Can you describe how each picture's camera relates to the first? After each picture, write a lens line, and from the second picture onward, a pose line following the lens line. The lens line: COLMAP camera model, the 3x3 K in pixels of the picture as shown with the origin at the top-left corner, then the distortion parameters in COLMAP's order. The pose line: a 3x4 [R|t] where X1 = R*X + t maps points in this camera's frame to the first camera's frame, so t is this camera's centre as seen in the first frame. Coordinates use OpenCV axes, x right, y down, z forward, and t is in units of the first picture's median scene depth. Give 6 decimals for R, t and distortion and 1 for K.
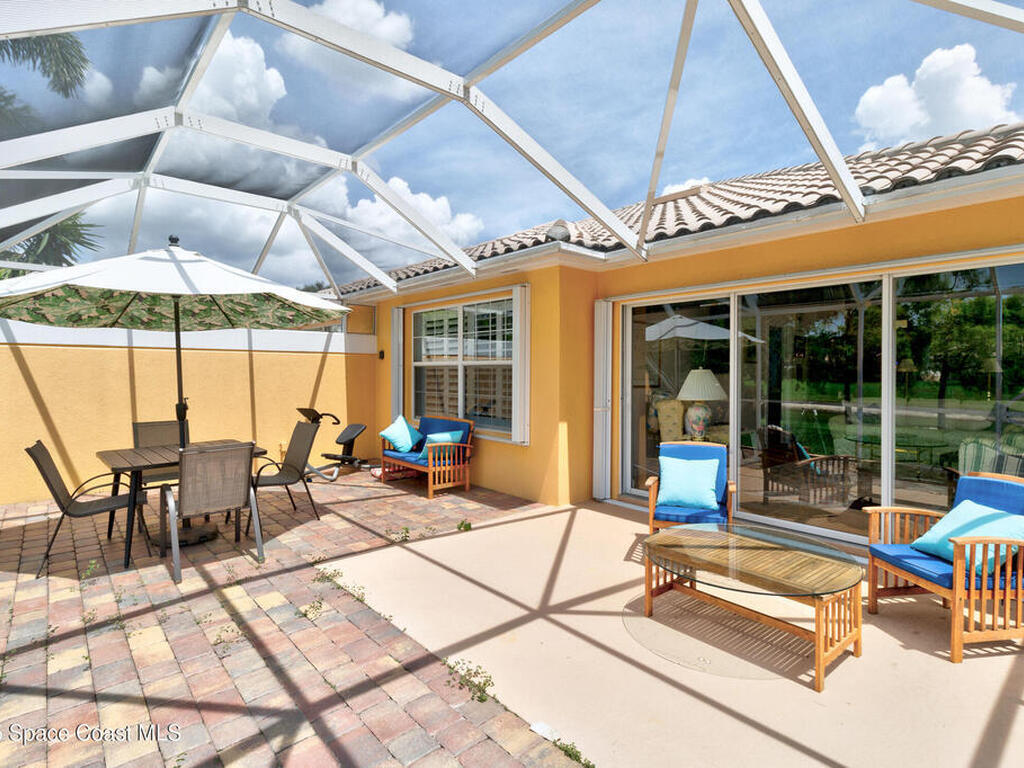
lens RADIAL K [[559.1, 0, 528.1], [0, 559.1, 360.9], [0, 0, 1]] dist [0.003830, 0.001193]
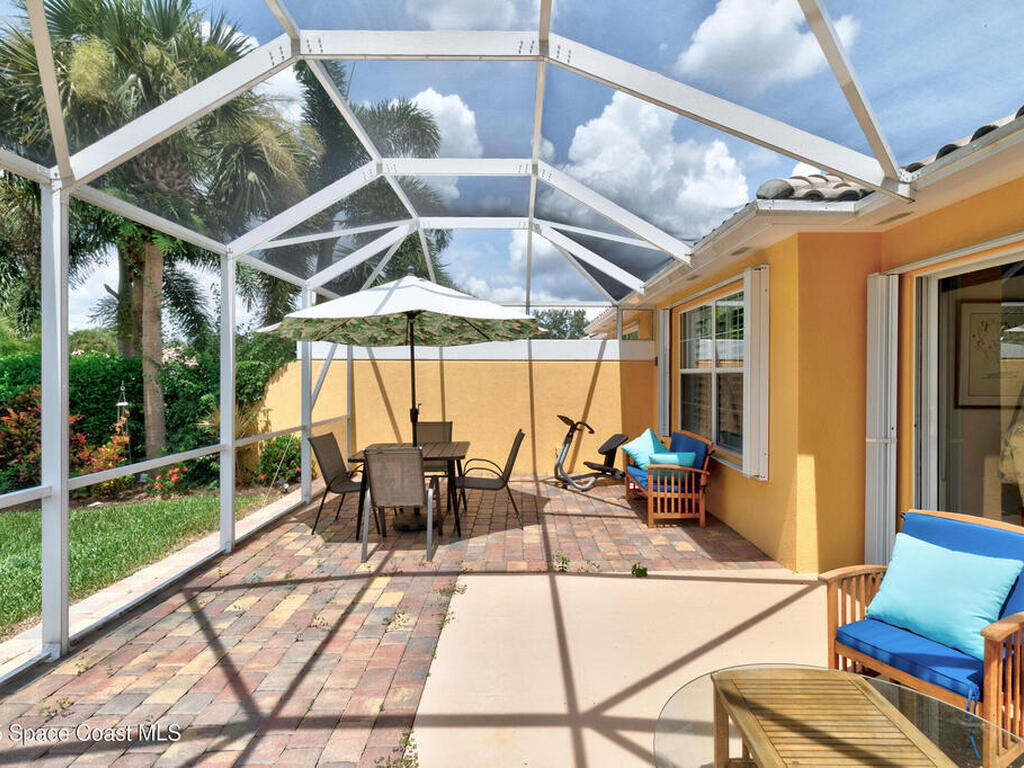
lens RADIAL K [[548.1, 0, 513.5], [0, 548.1, 366.5], [0, 0, 1]] dist [0.001007, 0.000777]
pose [[0.733223, -0.012290, -0.679877, 0.301636], [0.015229, 0.999883, -0.001650, -0.006917], [0.679817, -0.009144, 0.733325, 0.281993]]
